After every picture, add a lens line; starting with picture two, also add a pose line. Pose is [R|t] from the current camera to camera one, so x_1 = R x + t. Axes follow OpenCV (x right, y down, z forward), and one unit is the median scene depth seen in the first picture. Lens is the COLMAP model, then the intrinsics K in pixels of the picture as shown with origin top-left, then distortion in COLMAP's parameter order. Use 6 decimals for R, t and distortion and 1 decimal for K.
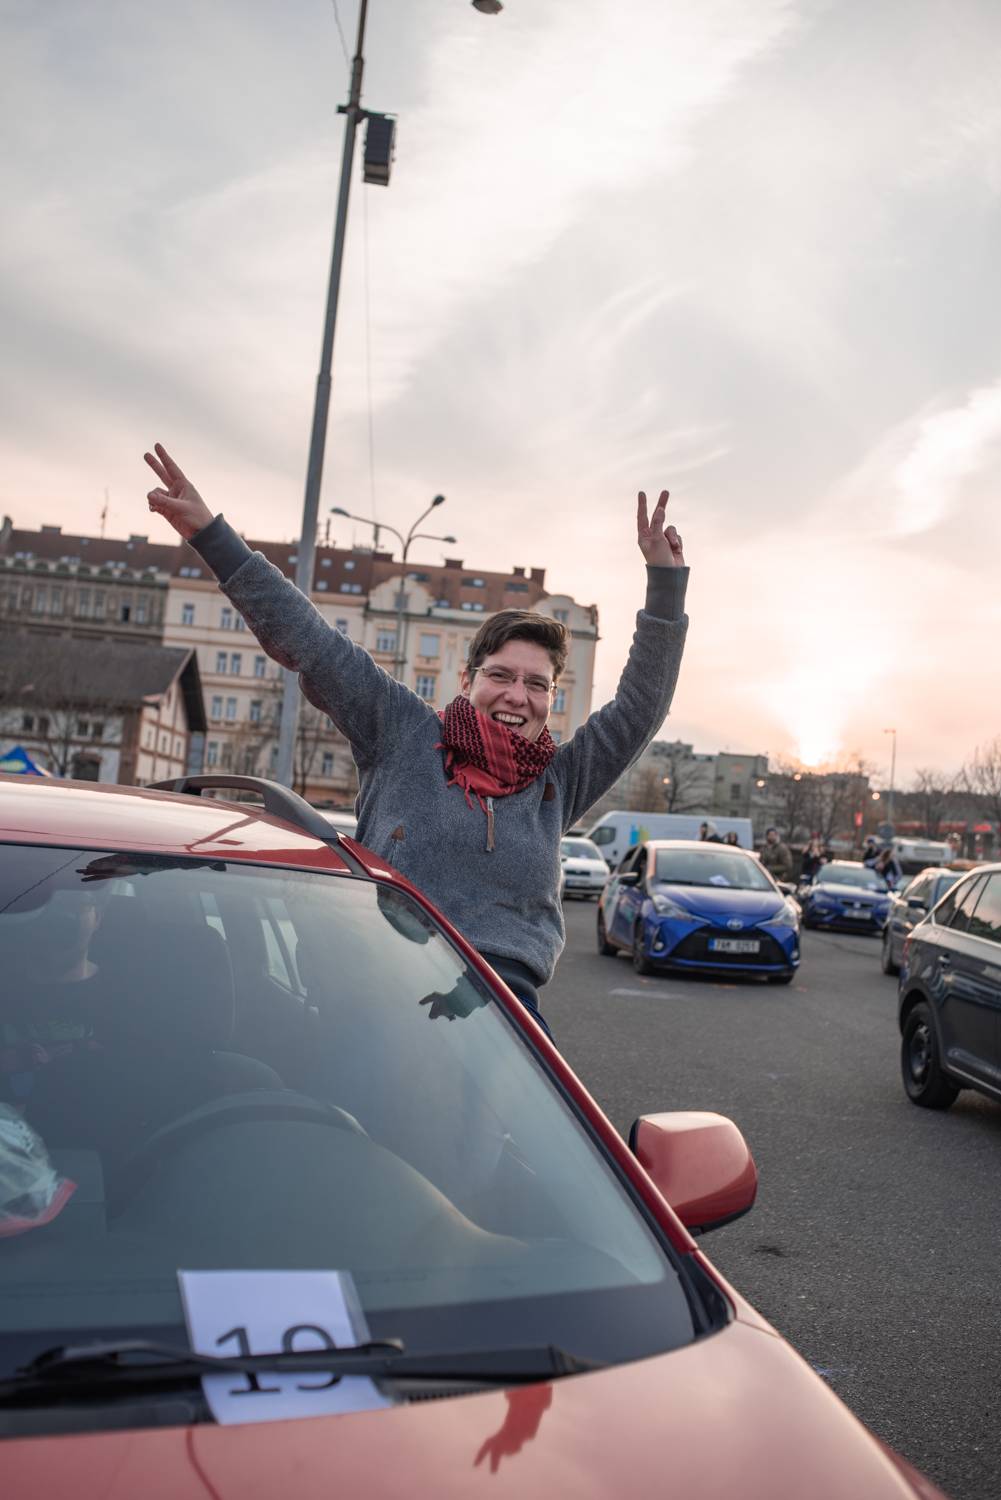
lens RADIAL K [[1495.0, 0, 494.4], [0, 1495.0, 731.7], [0, 0, 1]] dist [-0.064168, 0.000000]
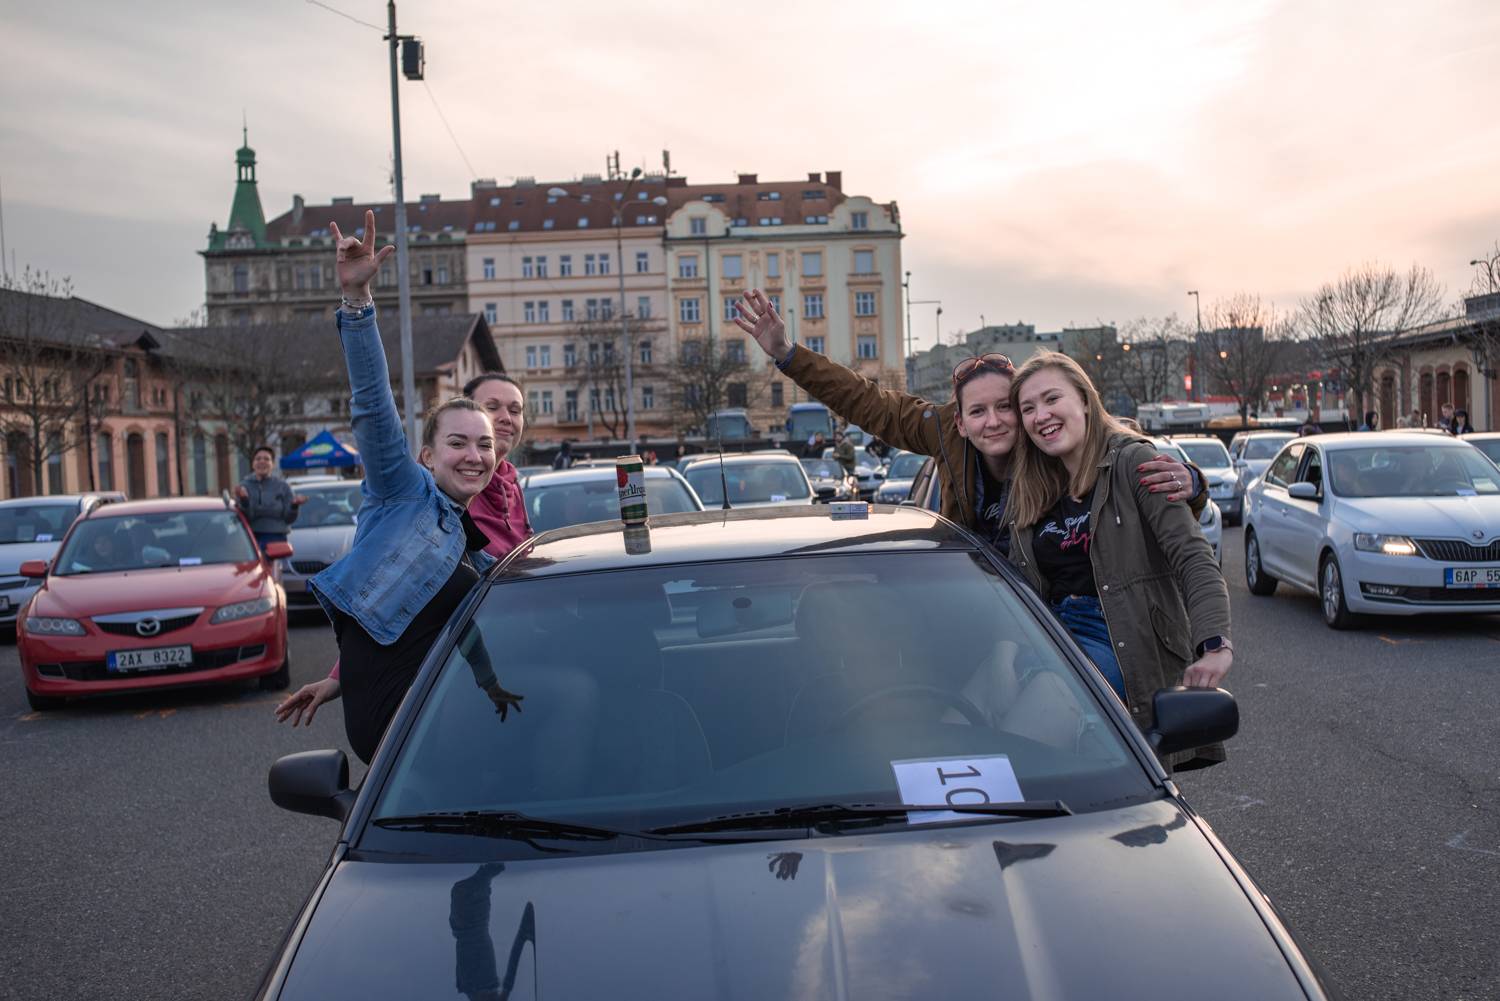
lens RADIAL K [[1572.9, 0, 780.3], [0, 1572.9, 511.1], [0, 0, 1]] dist [-0.061529, 0.000000]
pose [[0.990053, -0.128776, -0.056676, 0.026206], [0.134187, 0.985357, 0.105195, -0.002916], [0.042300, -0.111753, 0.992835, -0.053297]]
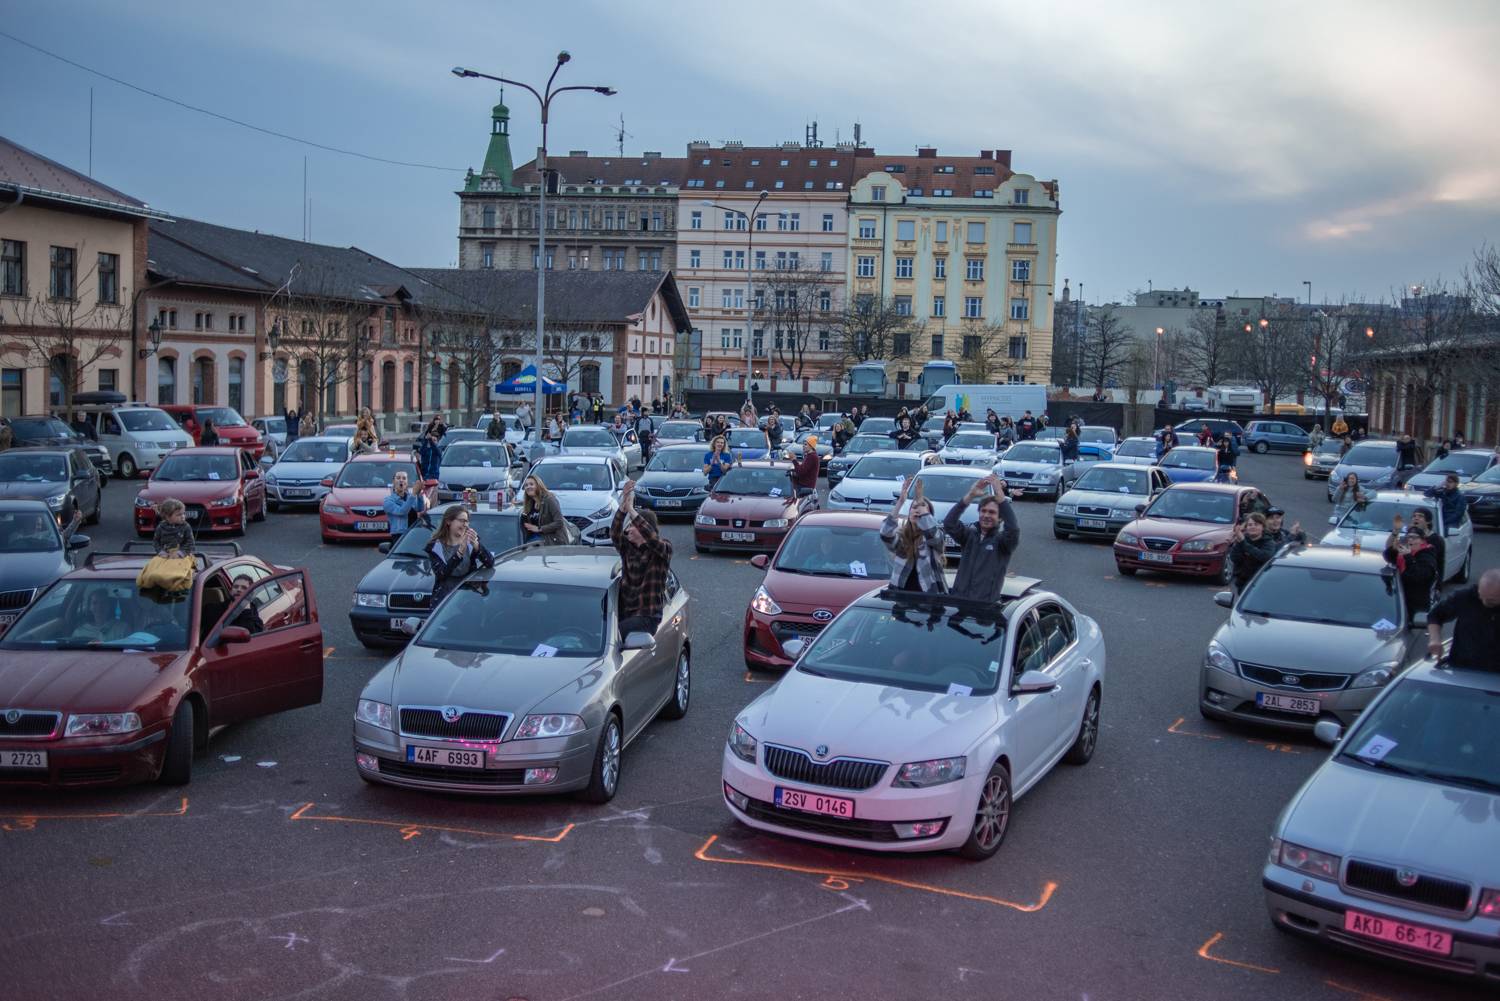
lens RADIAL K [[1495.0, 0, 758.3], [0, 1495.0, 465.6], [0, 0, 1]] dist [-0.064168, 0.000000]
pose [[0.976981, -0.048412, -0.207762, 0.073531], [0.072894, 0.991048, 0.111847, -0.015740], [0.200487, -0.124417, 0.971764, -0.143732]]
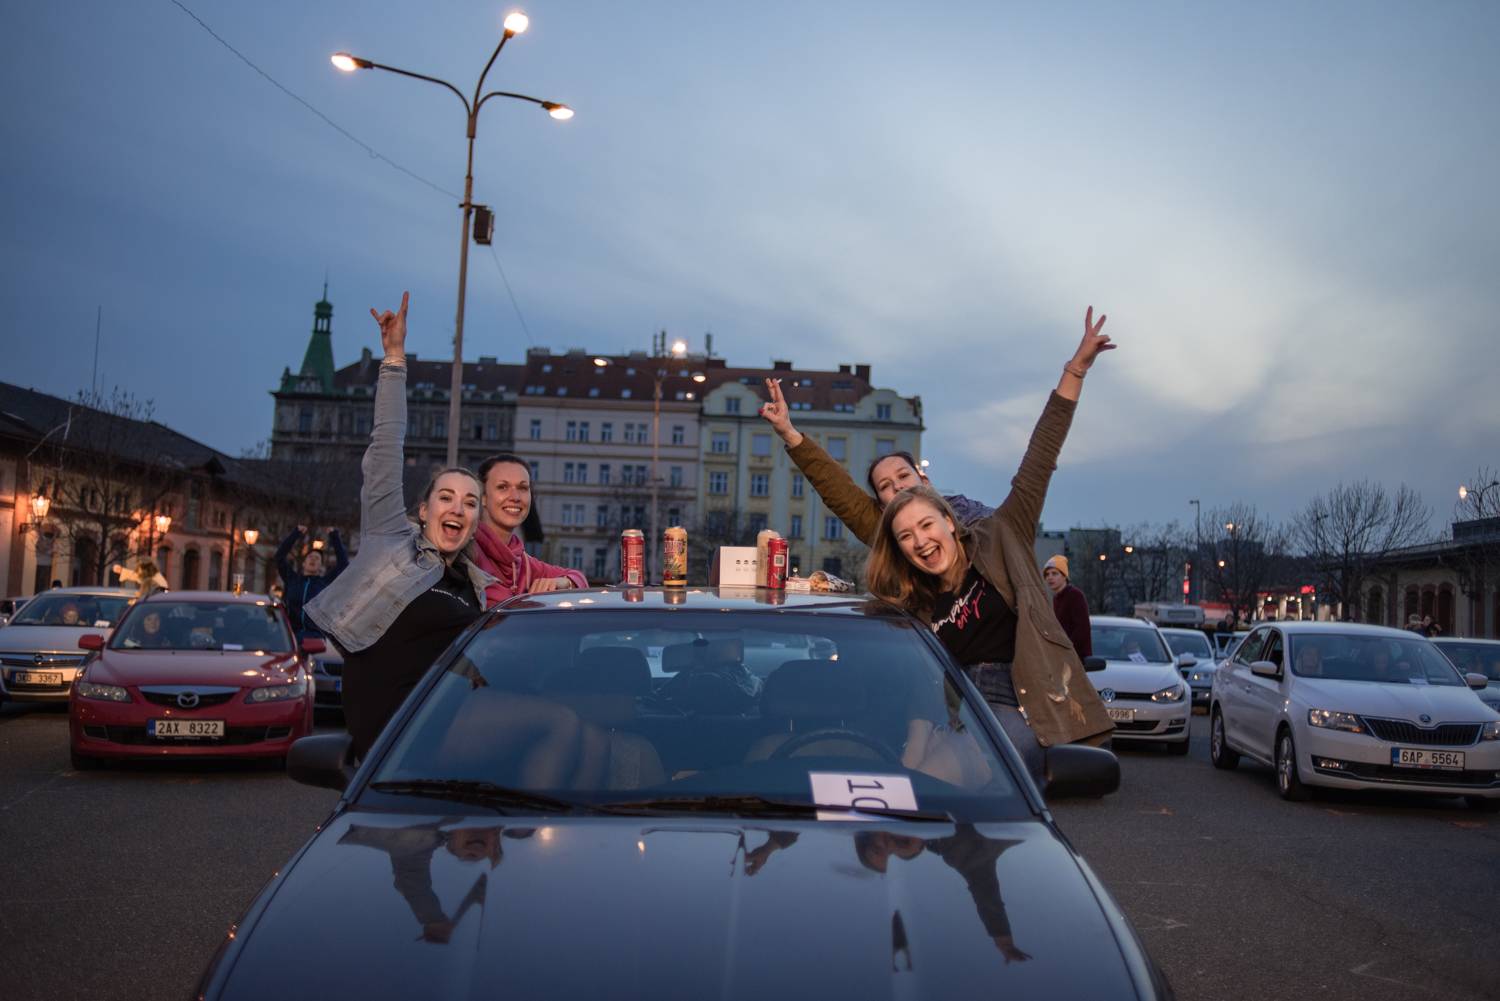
lens RADIAL K [[1495.0, 0, 739.0], [0, 1495.0, 476.6], [0, 0, 1]] dist [-0.064168, 0.000000]
pose [[0.994876, -0.057731, -0.083002, 0.027110], [0.055158, 0.997933, -0.032969, -0.001247], [0.084734, 0.028222, 0.996004, -0.056237]]
